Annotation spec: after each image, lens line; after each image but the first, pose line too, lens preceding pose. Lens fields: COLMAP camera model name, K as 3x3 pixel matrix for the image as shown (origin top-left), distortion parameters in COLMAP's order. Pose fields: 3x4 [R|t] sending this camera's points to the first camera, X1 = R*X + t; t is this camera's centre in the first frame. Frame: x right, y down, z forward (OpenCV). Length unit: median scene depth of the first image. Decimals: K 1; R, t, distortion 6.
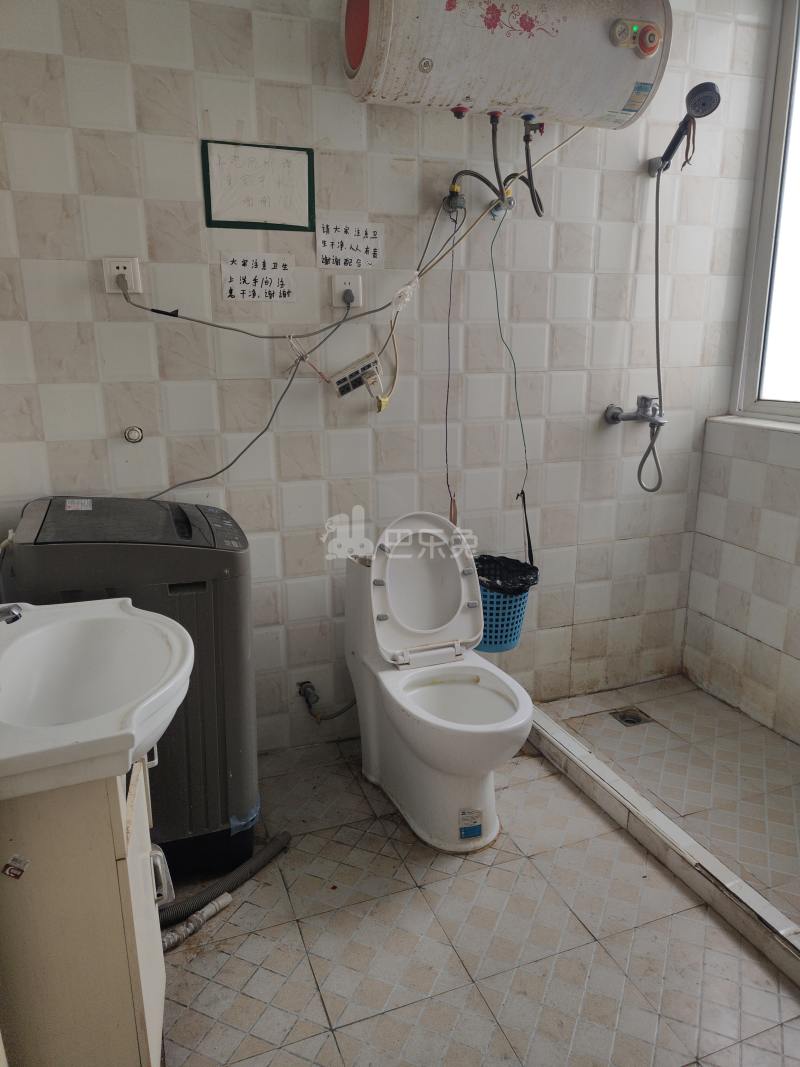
lens RADIAL K [[741.9, 0, 387.5], [0, 741.9, 532.9], [0, 0, 1]] dist [0.039765, -0.025659]
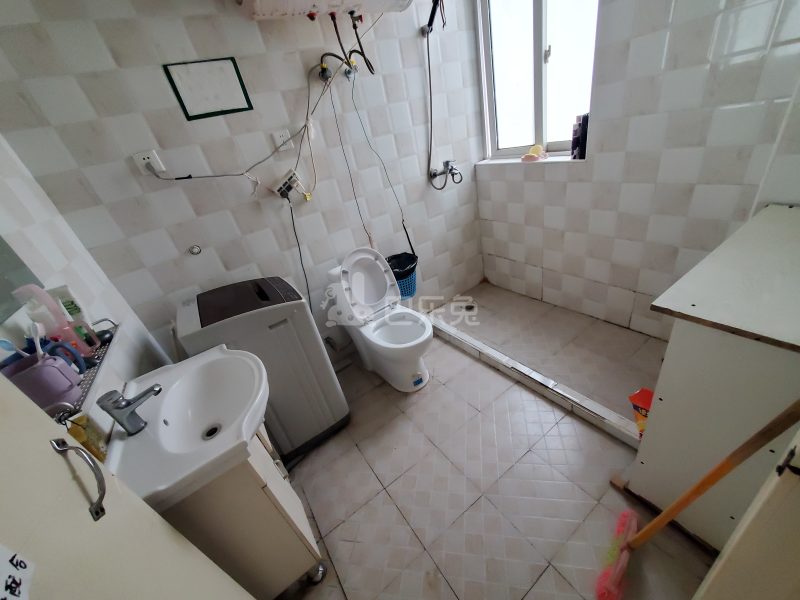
lens RADIAL K [[312.6, 0, 400.0], [0, 312.6, 300.0], [0, 0, 1]] dist [0.012662, -0.005424]
pose [[0.951518, -0.285569, 0.114297, 0.018913], [0.249886, 0.934333, 0.254126, -0.083703], [-0.179362, -0.213244, 0.960394, 0.127953]]
